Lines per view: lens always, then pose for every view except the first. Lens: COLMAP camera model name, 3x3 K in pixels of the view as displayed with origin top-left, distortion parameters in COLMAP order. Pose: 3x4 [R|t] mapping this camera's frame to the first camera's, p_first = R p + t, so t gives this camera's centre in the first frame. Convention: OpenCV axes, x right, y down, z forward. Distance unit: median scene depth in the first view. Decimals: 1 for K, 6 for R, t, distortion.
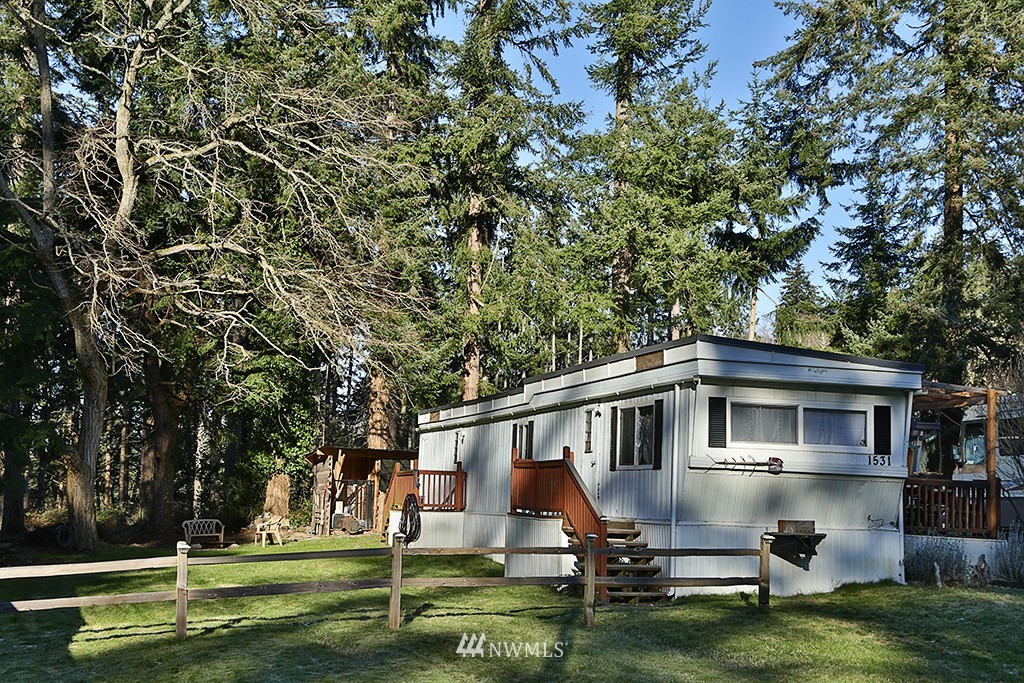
lens RADIAL K [[1369.1, 0, 513.7], [0, 1369.1, 342.5], [0, 0, 1]] dist [0.068669, 0.000000]
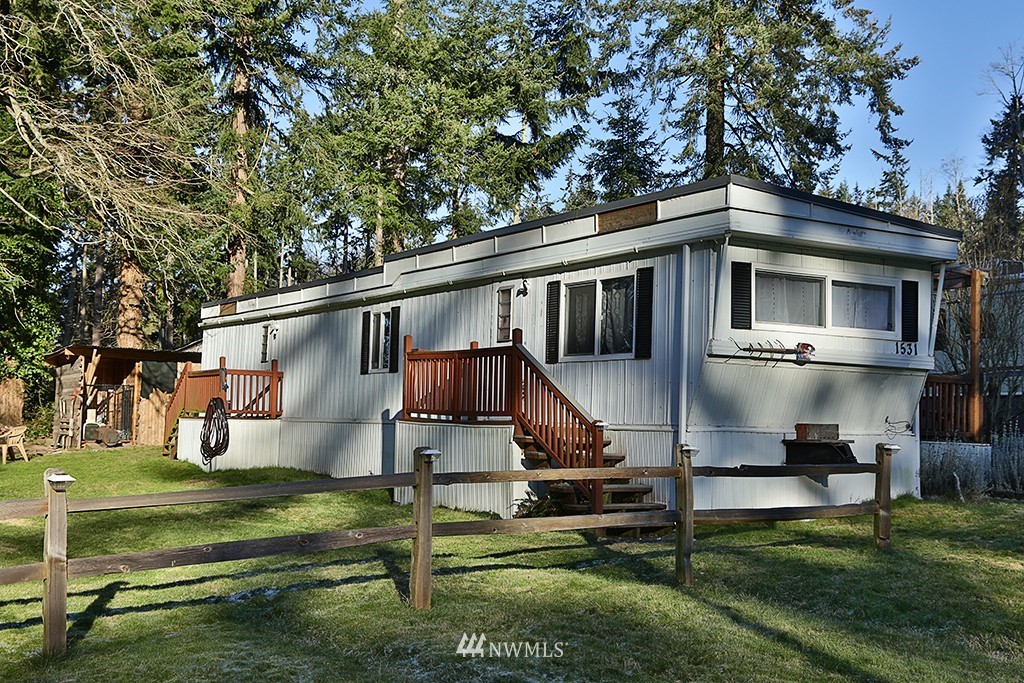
lens RADIAL K [[1205.0, 0, 510.9], [0, 1205.0, 343.5], [0, 0, 1]] dist [0.068789, 0.000000]
pose [[0.964276, 0.009819, 0.264716, -0.075431], [-0.025353, 0.998146, 0.055331, 0.025674], [-0.263682, -0.060066, 0.962738, 0.197459]]
